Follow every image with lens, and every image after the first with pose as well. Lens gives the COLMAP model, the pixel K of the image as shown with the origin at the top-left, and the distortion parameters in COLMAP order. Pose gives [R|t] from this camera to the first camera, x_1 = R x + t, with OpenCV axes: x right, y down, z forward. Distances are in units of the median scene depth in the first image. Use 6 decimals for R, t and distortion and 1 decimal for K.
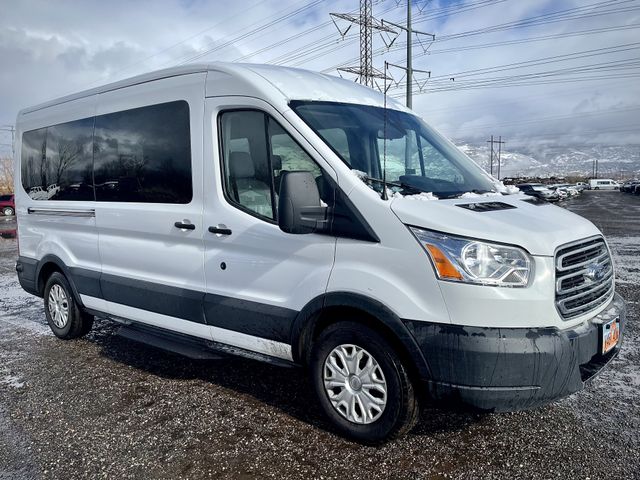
lens RADIAL K [[596.5, 0, 320.0], [0, 596.5, 240.0], [0, 0, 1]] dist [0.038265, -0.005479]
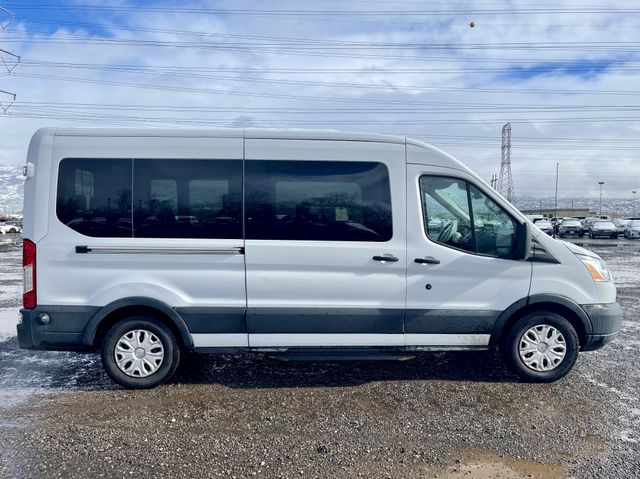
lens RADIAL K [[596.5, 0, 320.0], [0, 596.5, 239.5], [0, 0, 1]] dist [0.038265, -0.005479]
pose [[0.668439, -0.002169, 0.743764, -1.351521], [0.042288, 0.998489, -0.035094, -0.027863], [-0.742564, 0.054911, 0.667520, 0.260933]]
